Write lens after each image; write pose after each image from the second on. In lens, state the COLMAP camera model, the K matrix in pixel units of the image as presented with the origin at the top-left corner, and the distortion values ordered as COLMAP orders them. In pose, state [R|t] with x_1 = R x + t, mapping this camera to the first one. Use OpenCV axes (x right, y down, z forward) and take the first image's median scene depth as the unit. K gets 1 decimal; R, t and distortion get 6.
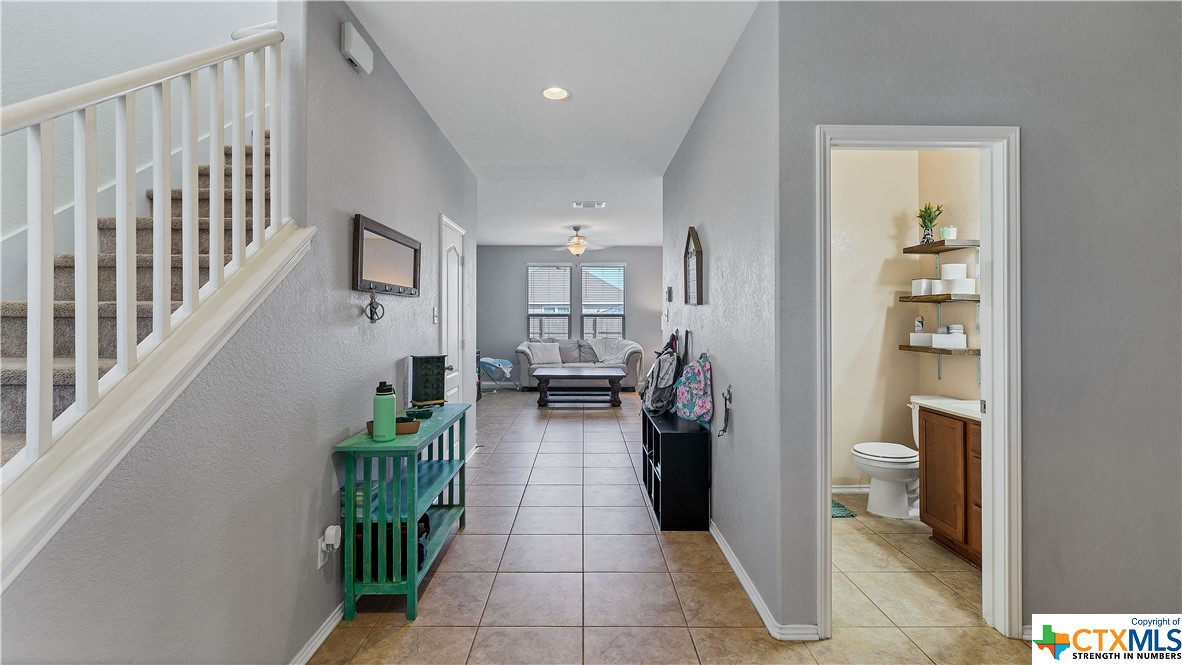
lens RADIAL K [[469.8, 0, 590.2], [0, 469.8, 315.6], [0, 0, 1]] dist [-0.000402, 0.000041]
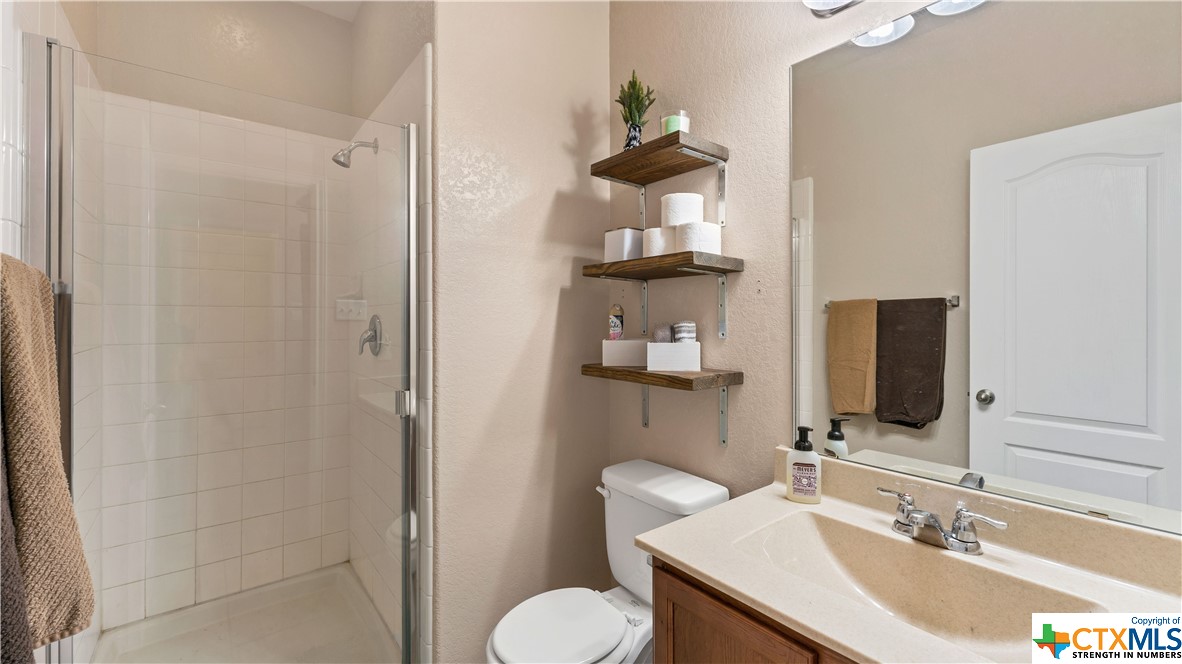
lens RADIAL K [[479.4, 0, 591.0], [0, 479.4, 332.0], [0, 0, 1]] dist [-0.002360, 0.000023]
pose [[0.784067, -0.006449, 0.620642, 0.371882], [-0.010017, 0.999684, 0.023041, 0.018124], [-0.620595, -0.024283, 0.783755, 0.630393]]
